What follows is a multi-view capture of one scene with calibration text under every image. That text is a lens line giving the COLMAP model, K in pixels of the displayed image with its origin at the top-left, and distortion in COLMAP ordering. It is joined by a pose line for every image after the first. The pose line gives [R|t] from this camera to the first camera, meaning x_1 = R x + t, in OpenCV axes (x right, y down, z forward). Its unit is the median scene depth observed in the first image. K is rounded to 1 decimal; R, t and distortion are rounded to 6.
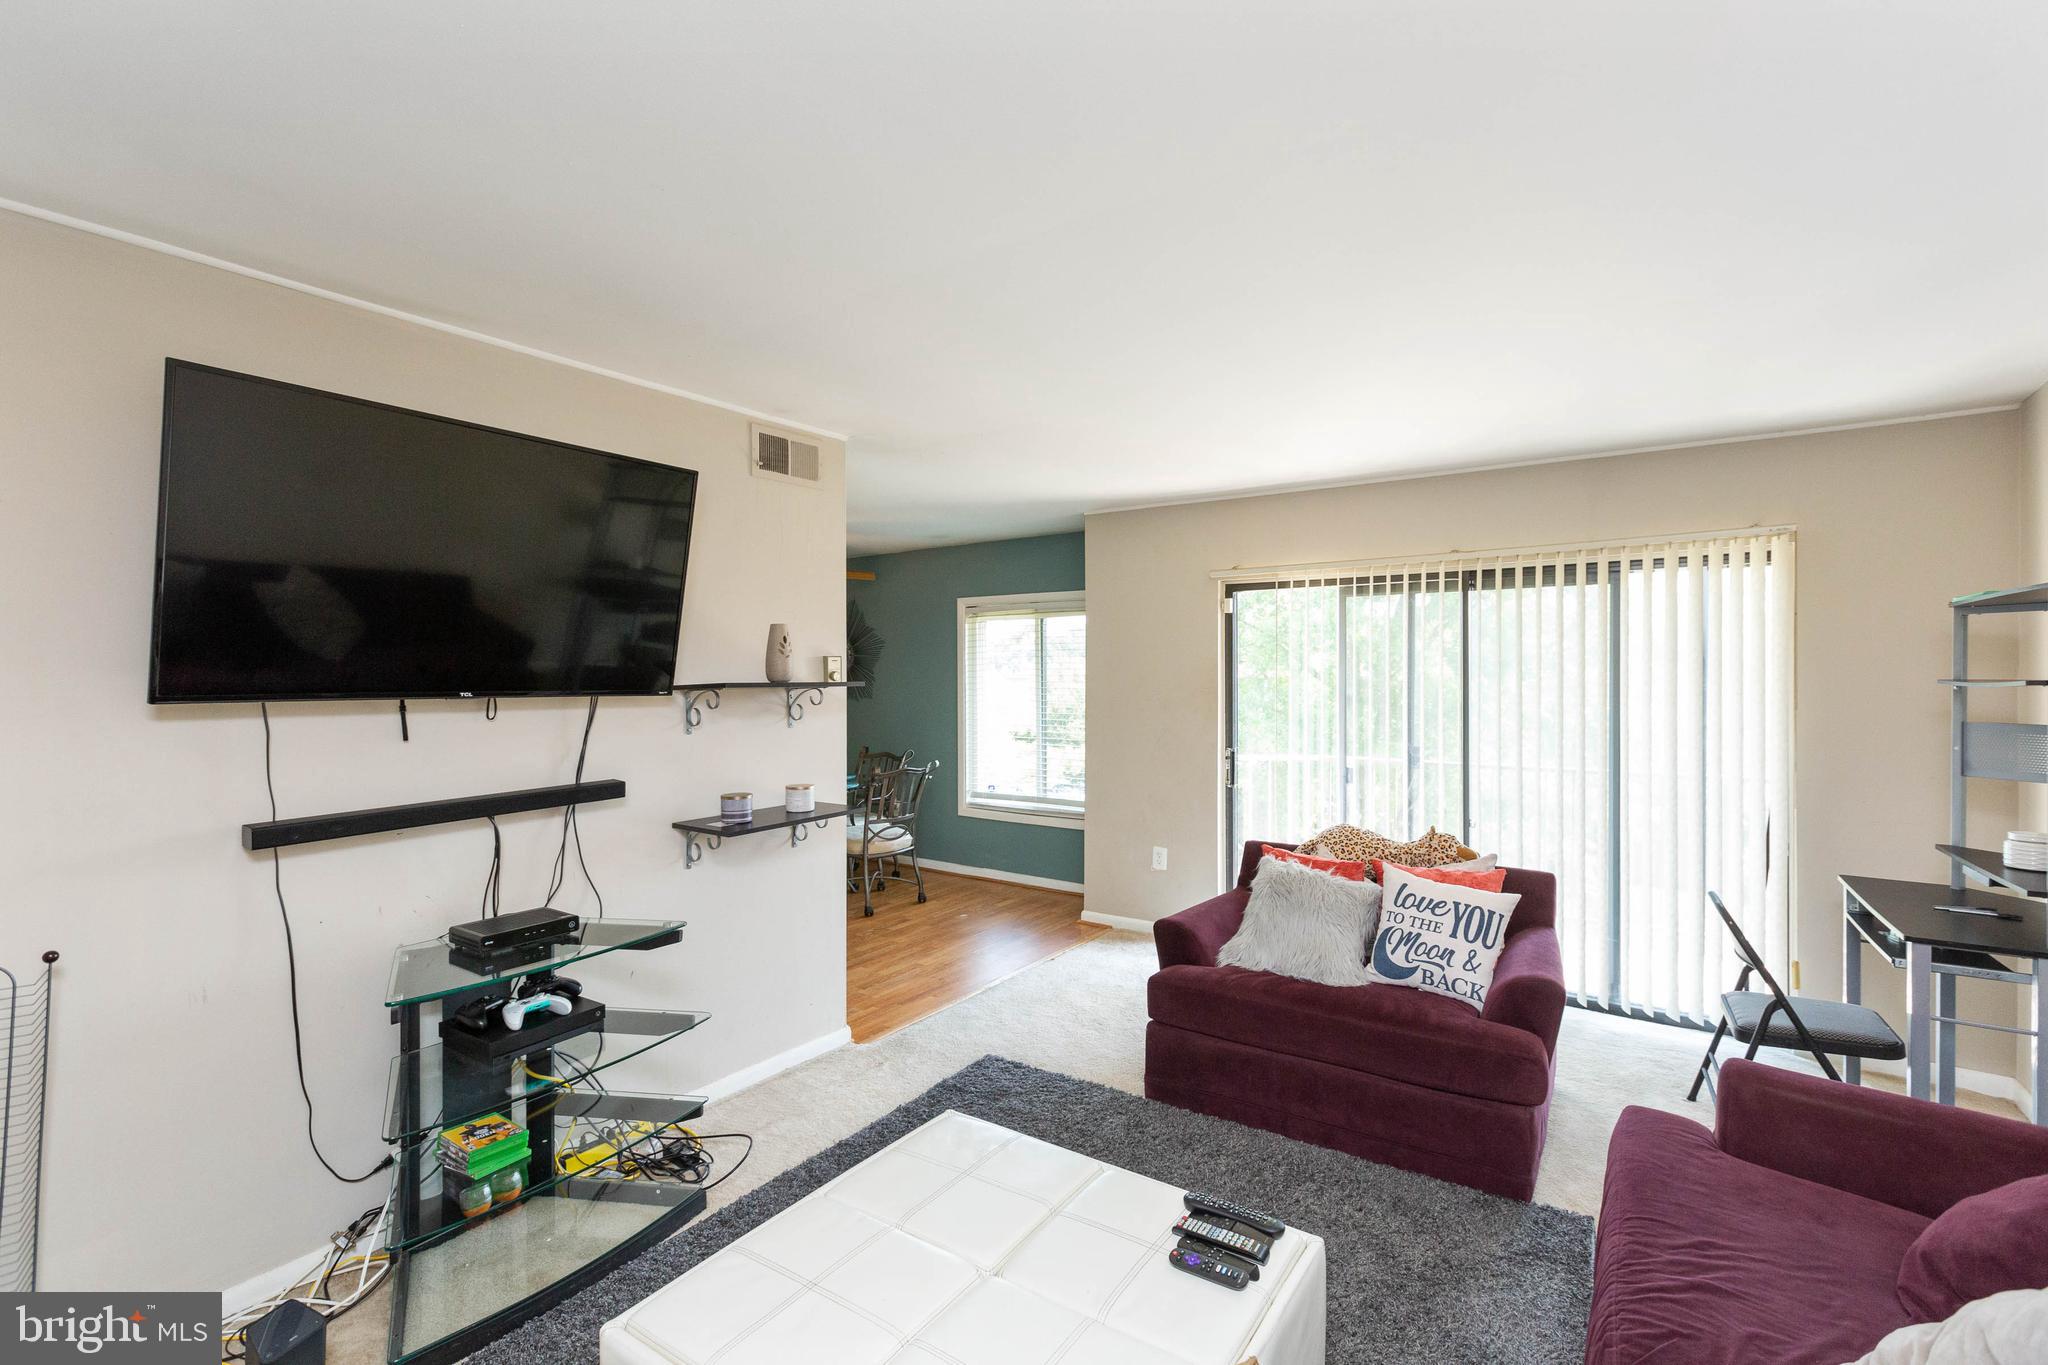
lens RADIAL K [[926.1, 0, 1021.0], [0, 926.1, 669.8], [0, 0, 1]] dist [0.000578, 0.000669]
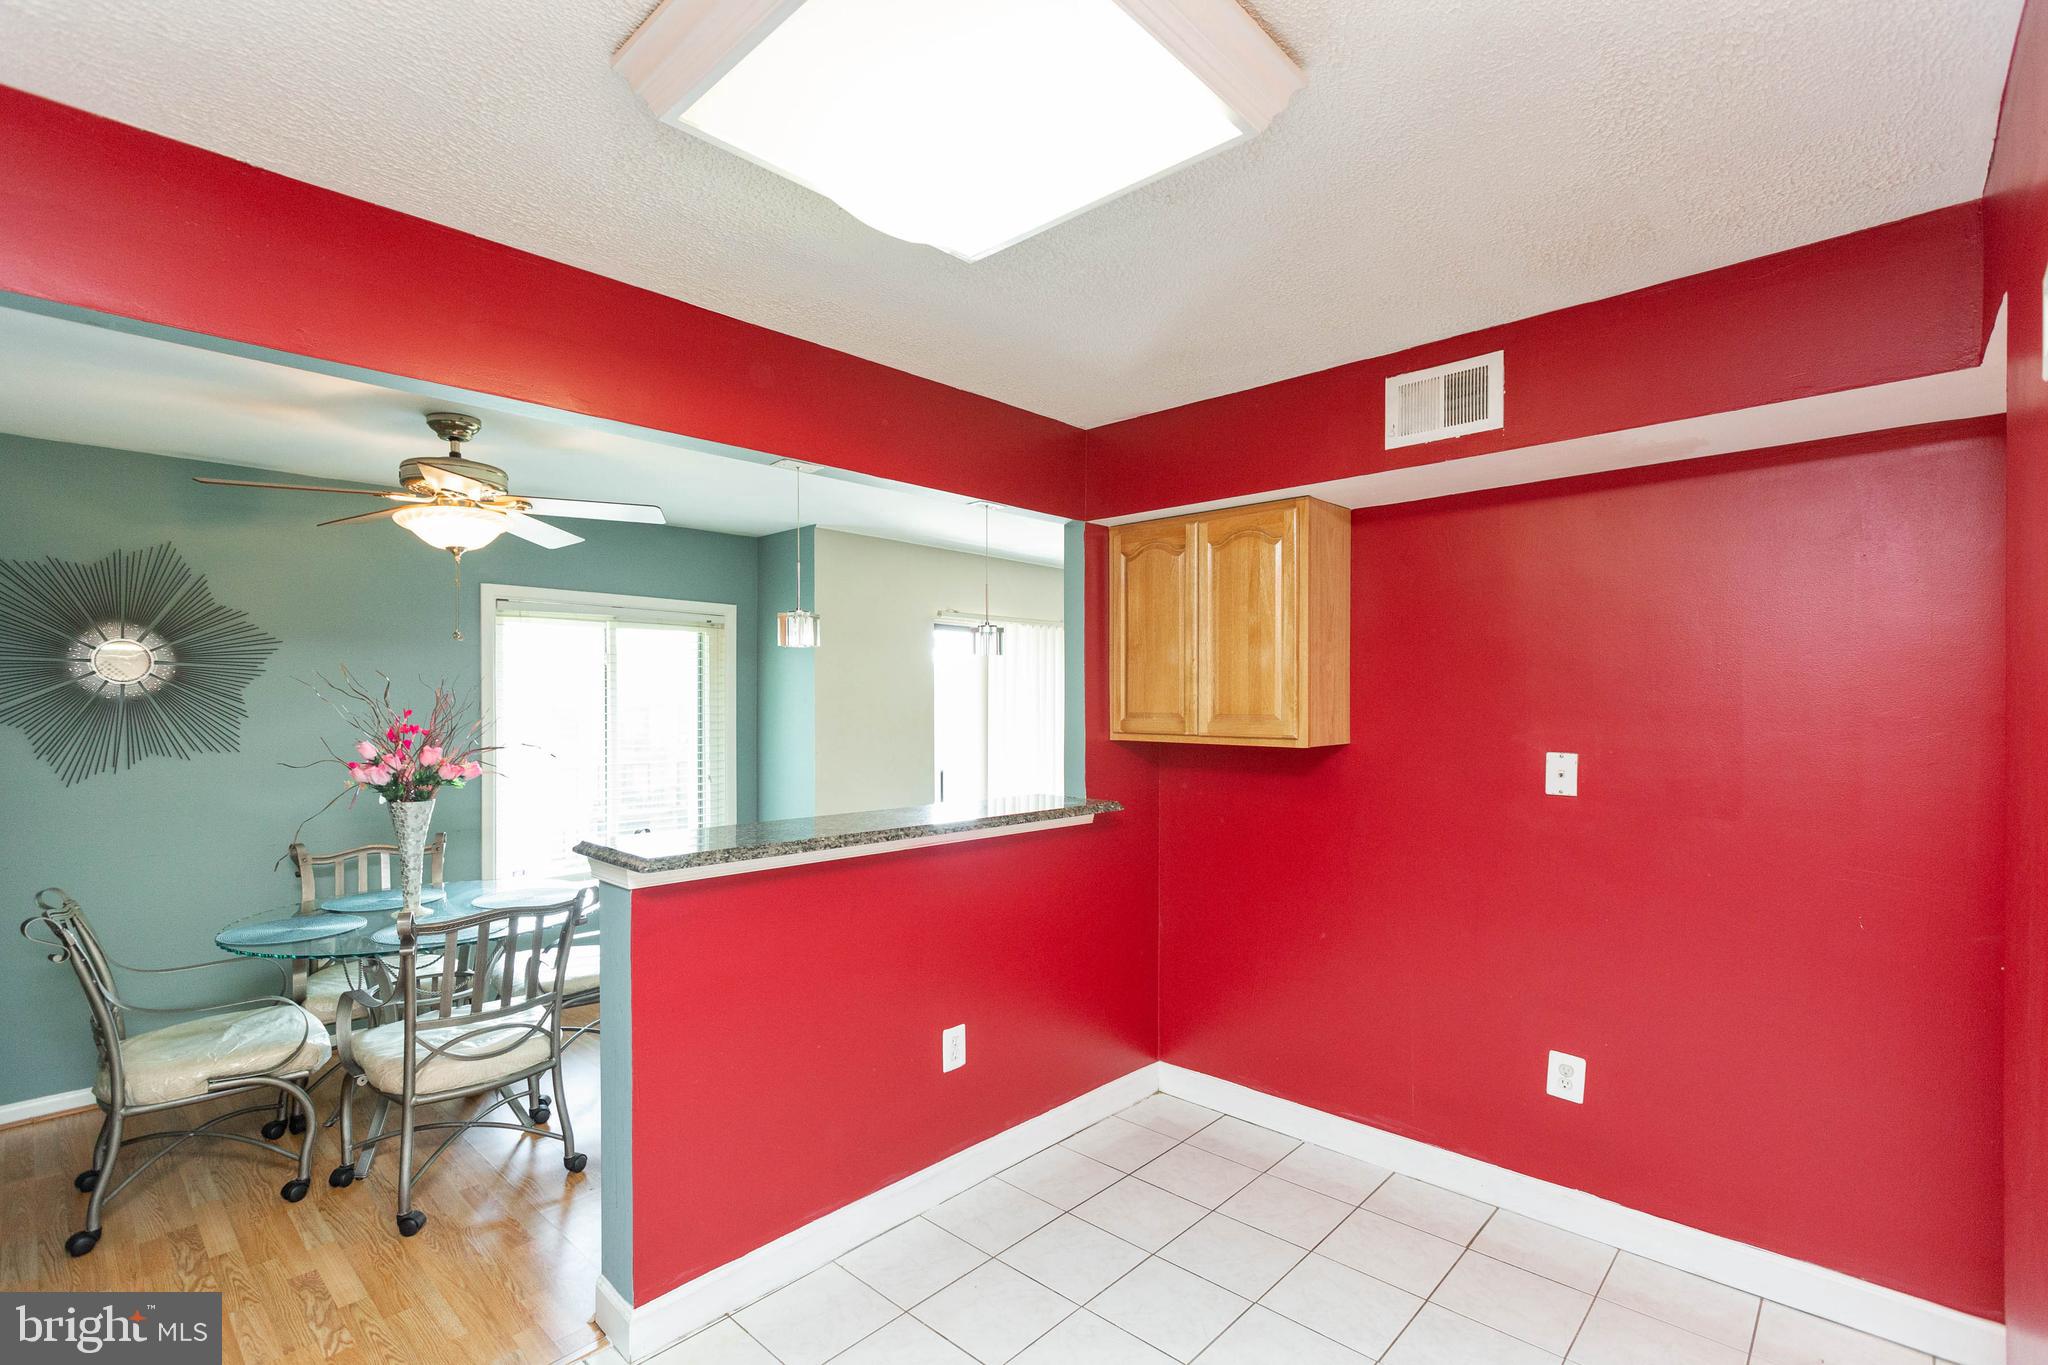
lens RADIAL K [[928.8, 0, 1027.3], [0, 928.8, 709.6], [0, 0, 1]] dist [-0.000396, -0.000025]
pose [[0.140913, -0.003413, 0.990016, -1.407268], [-0.005165, 0.999978, 0.004182, 0.008424], [-0.990008, -0.005703, 0.140893, 1.202680]]
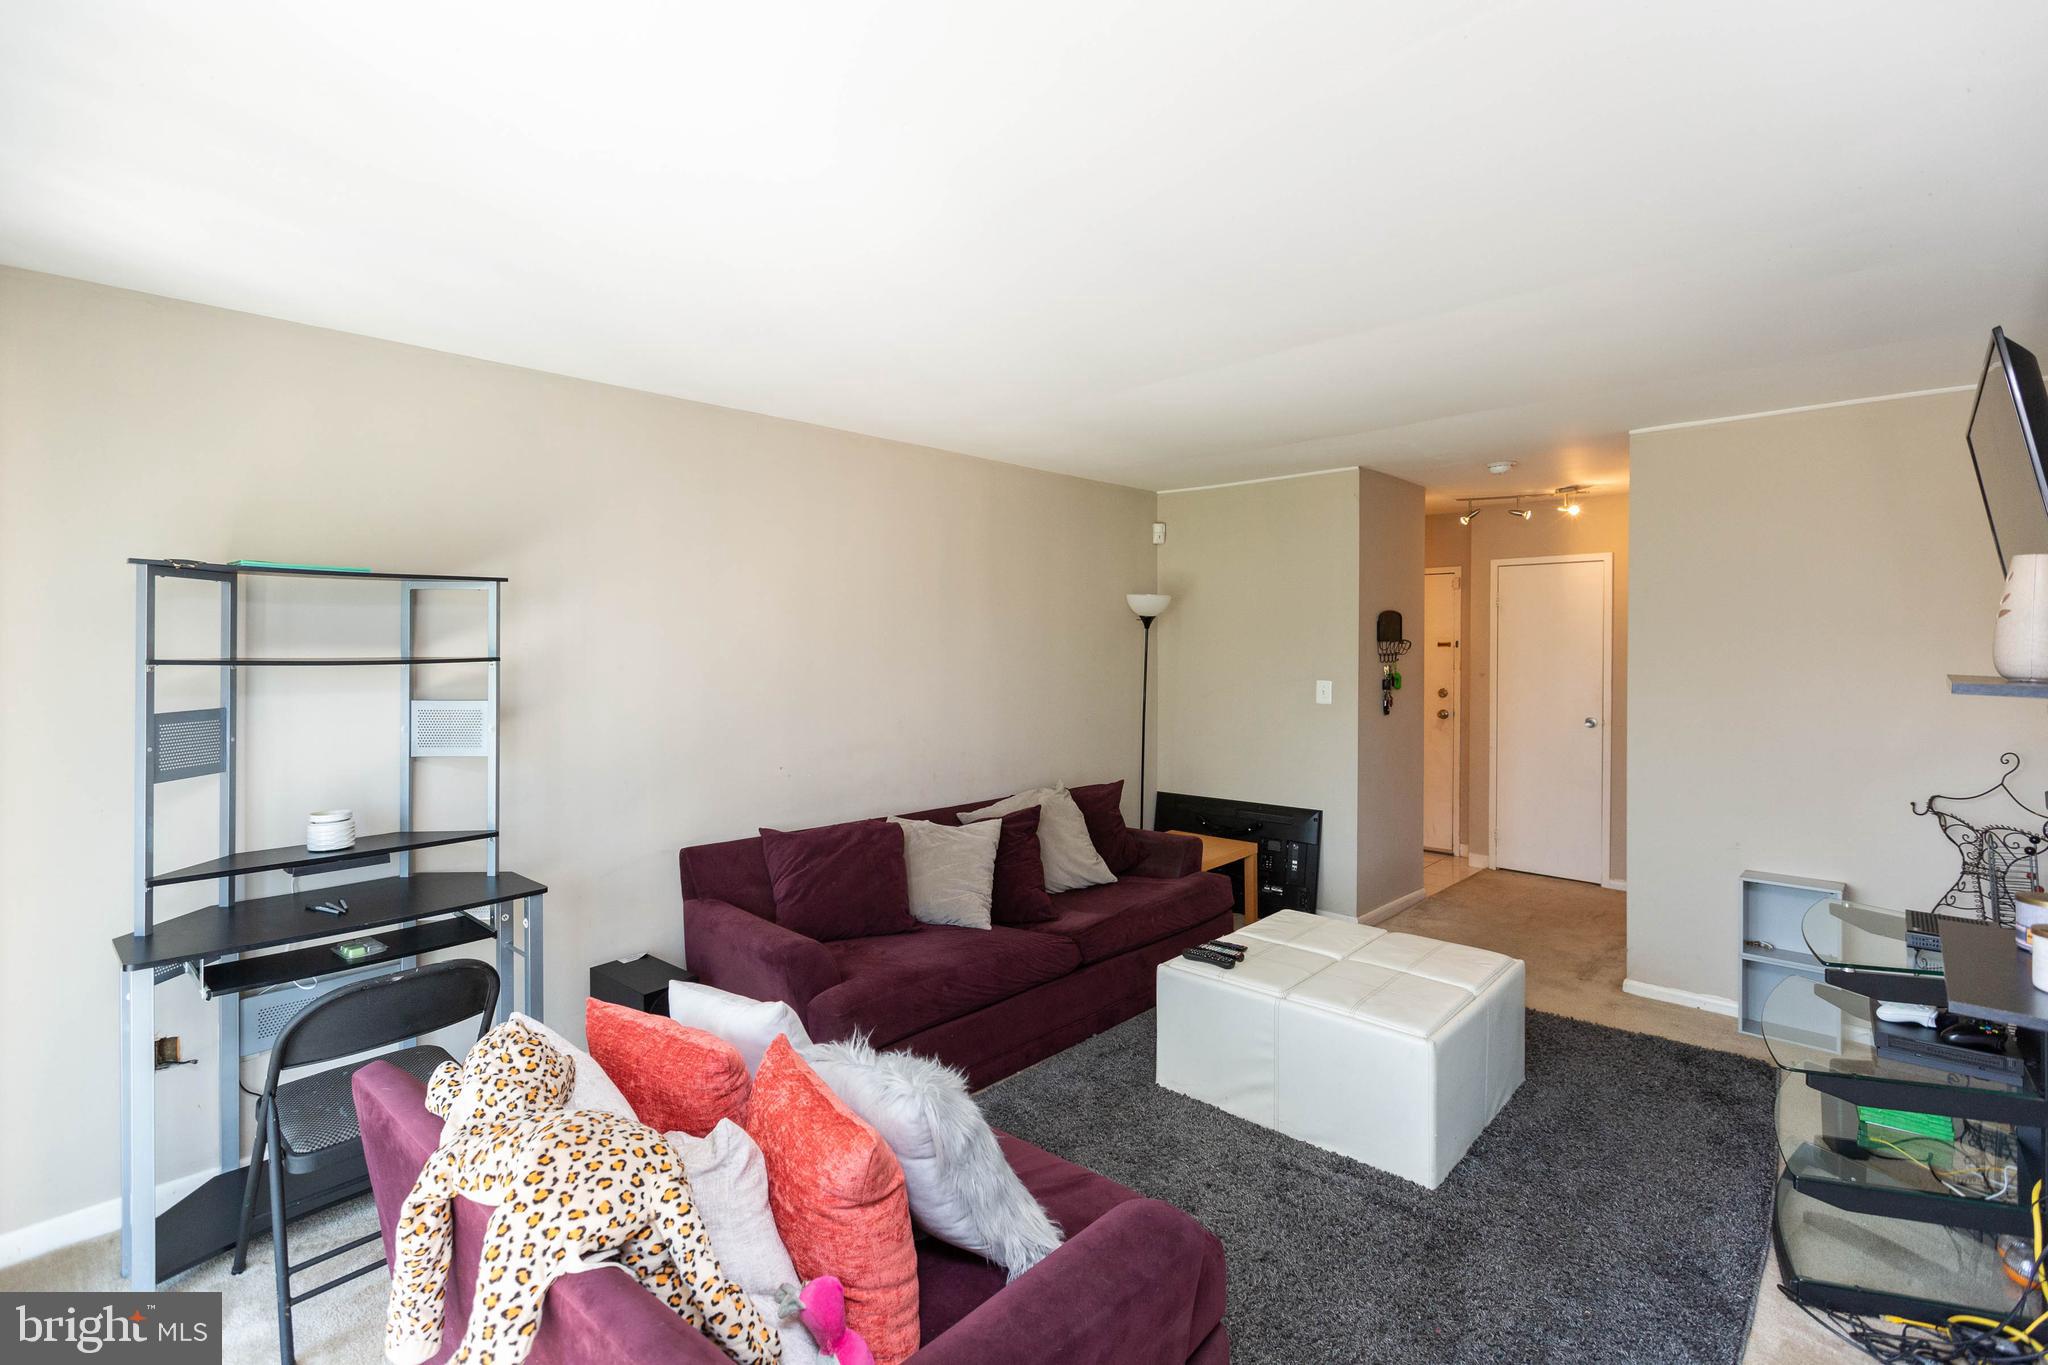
lens RADIAL K [[903.4, 0, 1014.2], [0, 903.4, 645.2], [0, 0, 1]] dist [0.000363, 0.000132]
pose [[-0.987870, -0.000931, 0.155282, 0.181180], [-0.002099, 0.999971, -0.007356, 0.003307], [-0.155270, -0.007592, -0.987843, 1.584979]]
